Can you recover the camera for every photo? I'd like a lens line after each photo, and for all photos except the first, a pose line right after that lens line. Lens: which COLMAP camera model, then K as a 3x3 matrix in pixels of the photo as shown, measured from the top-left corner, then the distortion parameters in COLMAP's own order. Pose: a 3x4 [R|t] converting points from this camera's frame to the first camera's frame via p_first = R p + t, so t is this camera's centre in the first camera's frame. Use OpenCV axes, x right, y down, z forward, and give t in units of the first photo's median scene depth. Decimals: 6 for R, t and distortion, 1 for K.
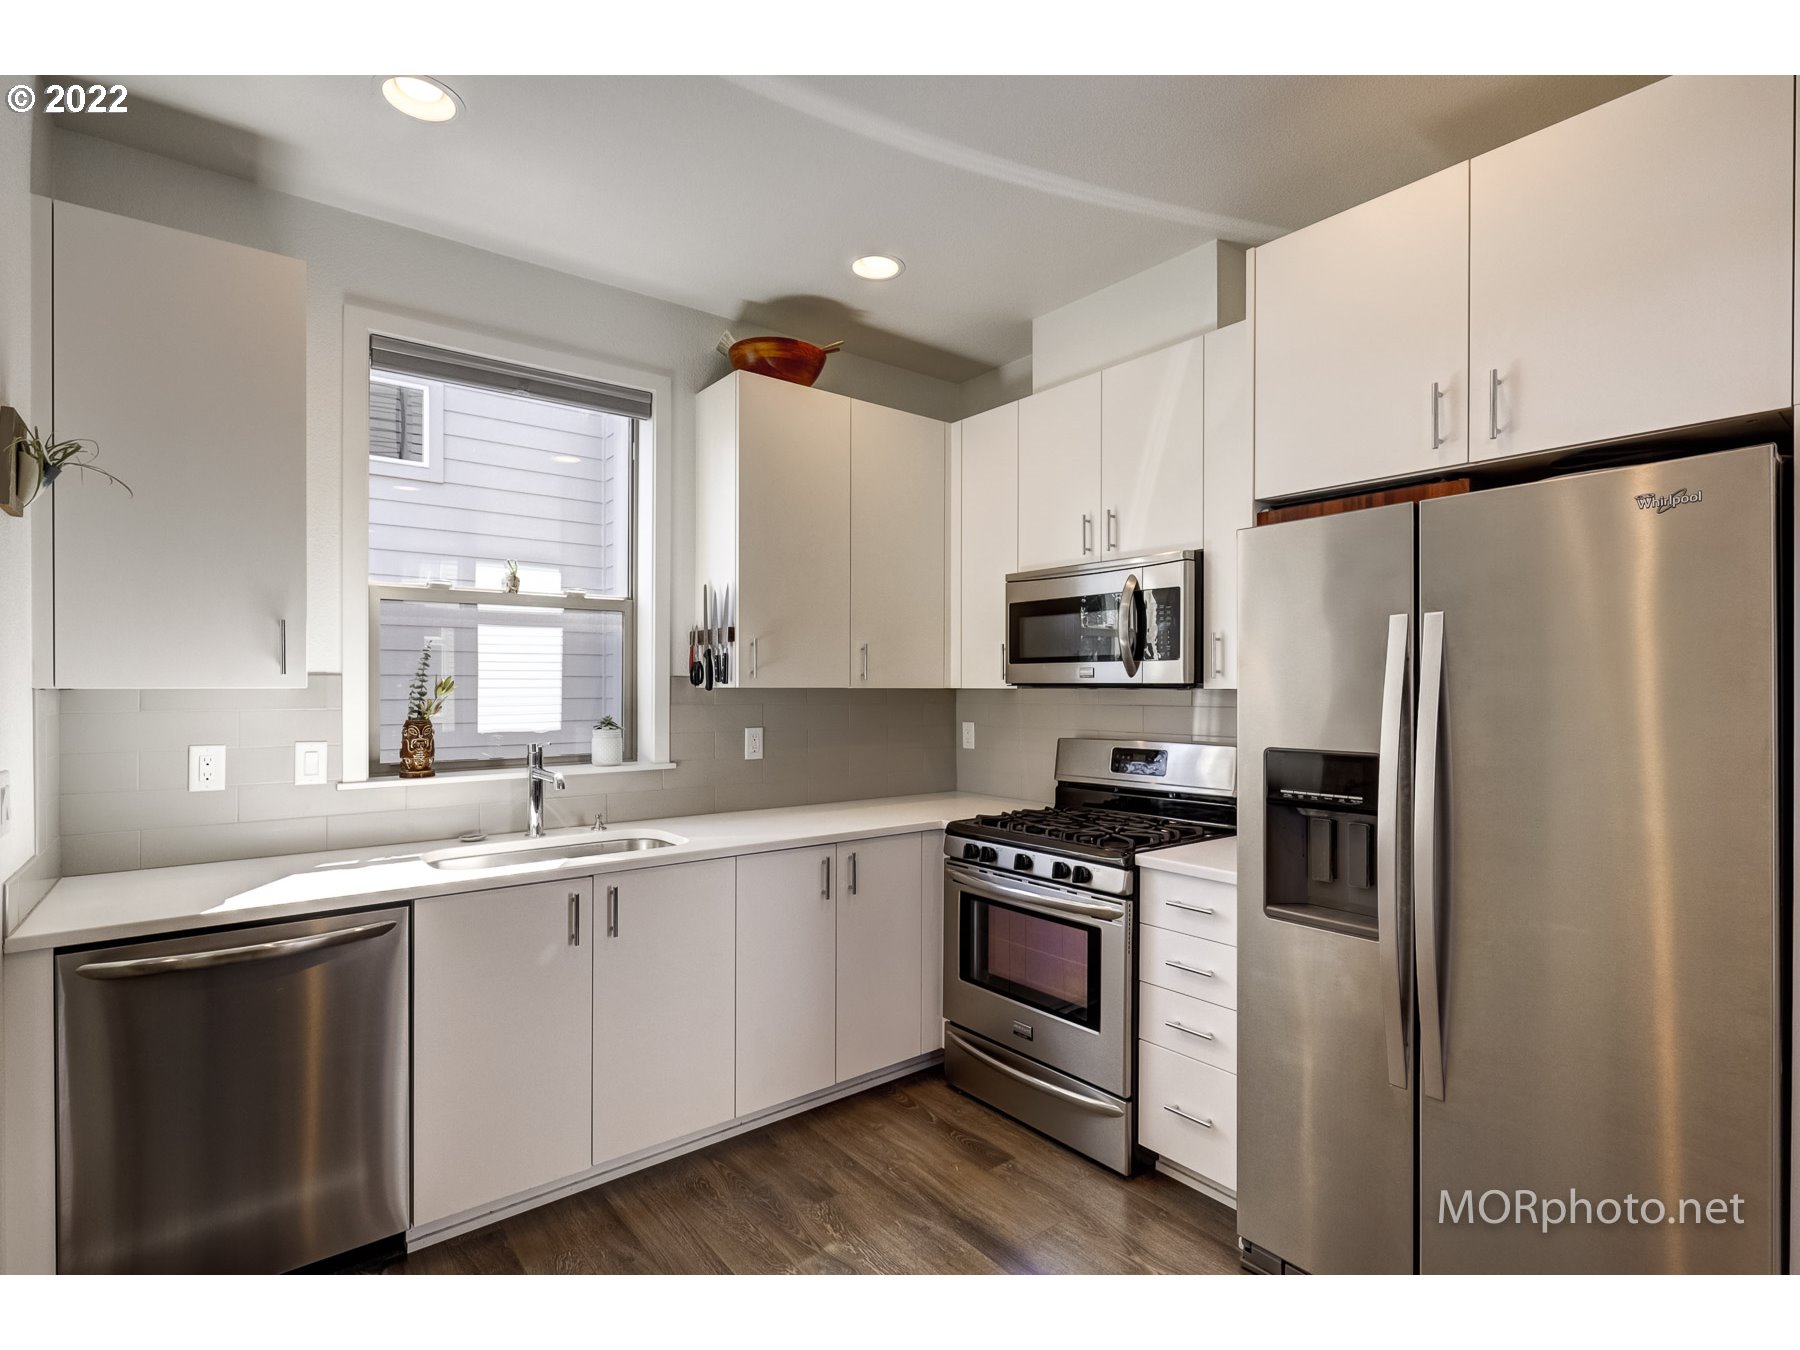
lens RADIAL K [[895.0, 0, 898.9], [0, 895.0, 683.0], [0, 0, 1]] dist [0.001267, 0.000846]
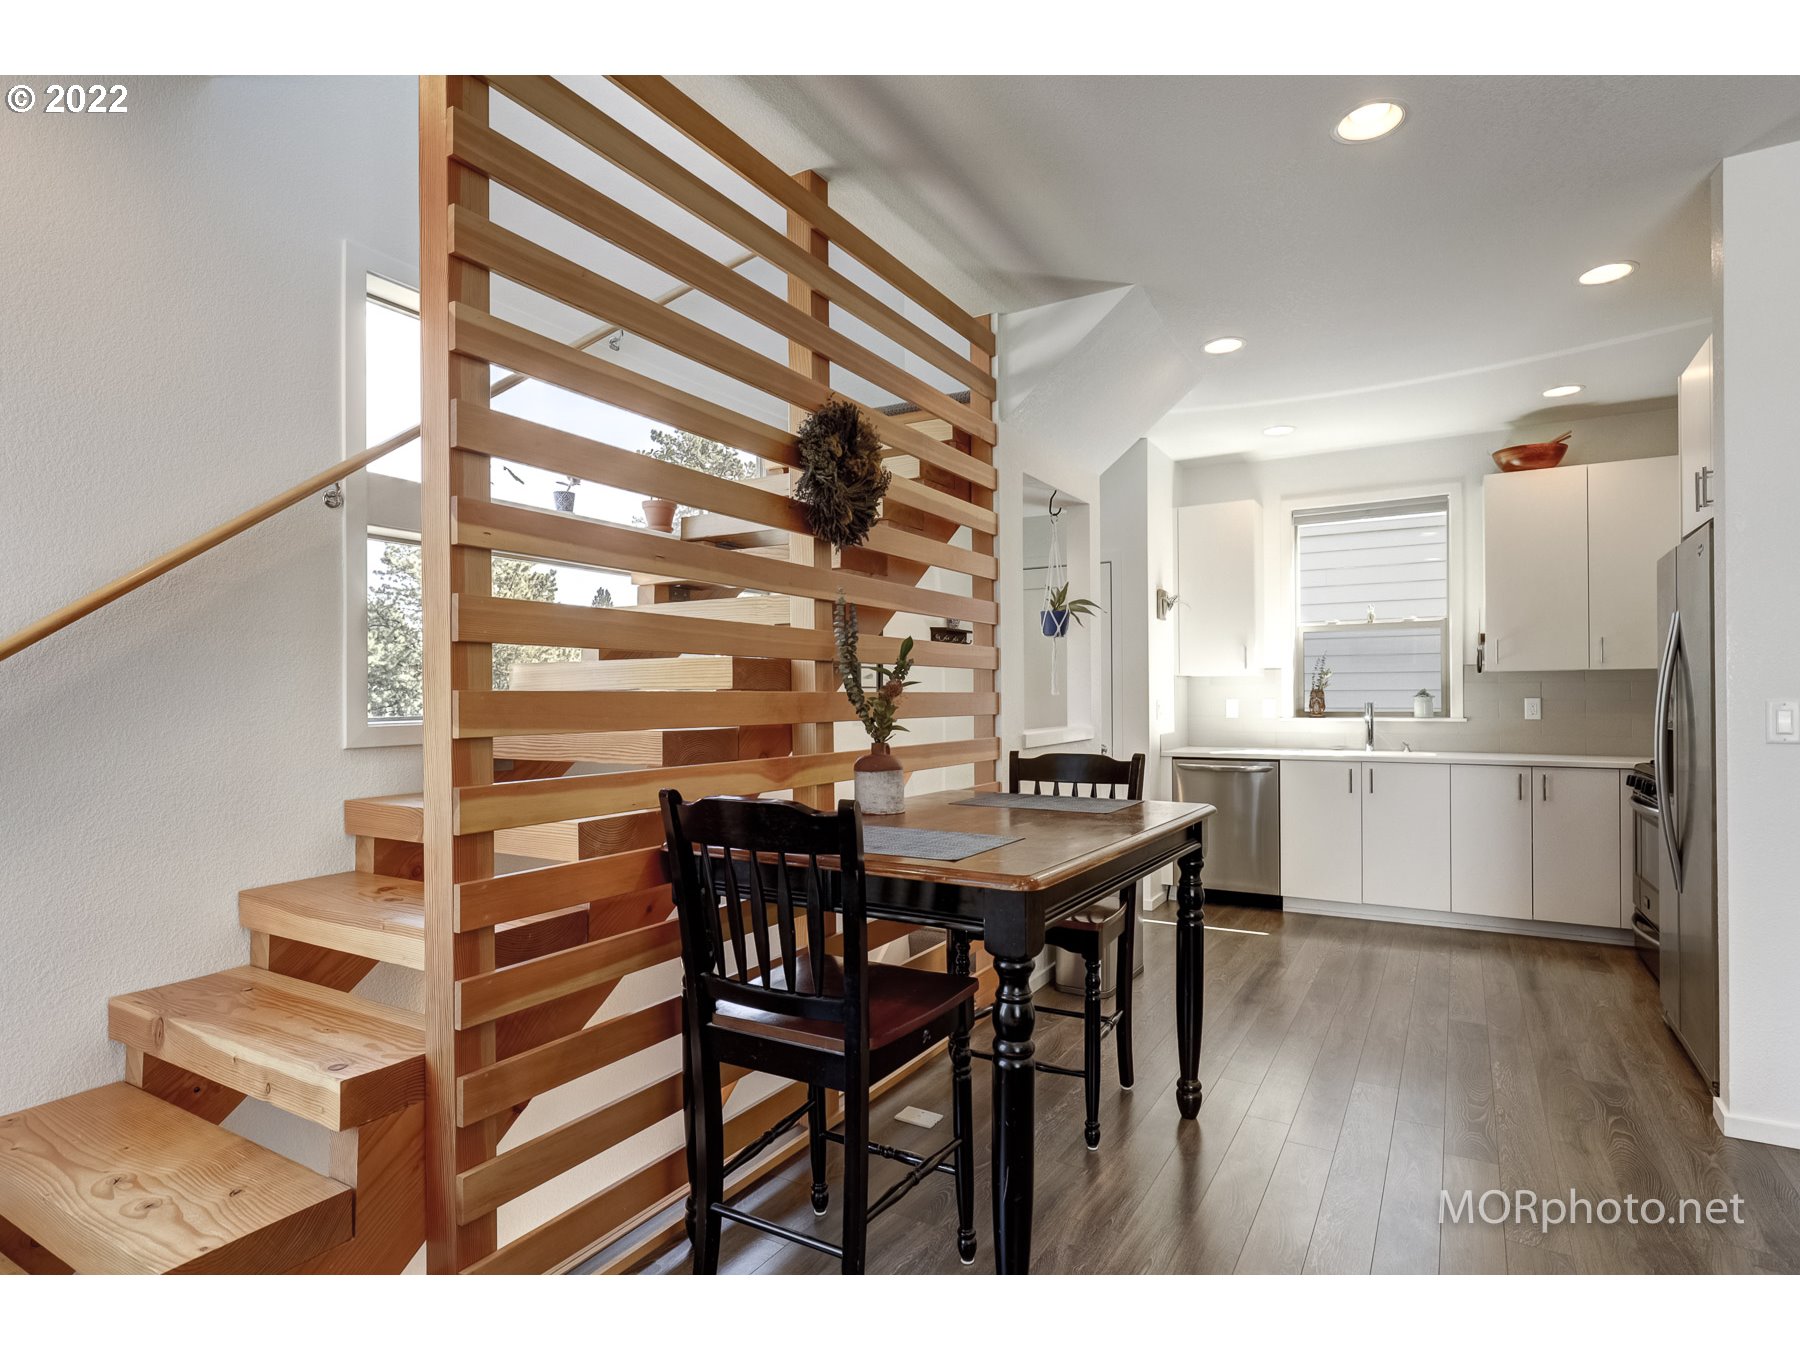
lens RADIAL K [[920.1, 0, 896.7], [0, 920.1, 687.7], [0, 0, 1]] dist [-0.001114, -0.003352]
pose [[0.355231, -0.010712, -0.934717, 1.076521], [0.007701, 0.999934, -0.008532, 0.045090], [0.934747, -0.004167, 0.355290, -0.642291]]
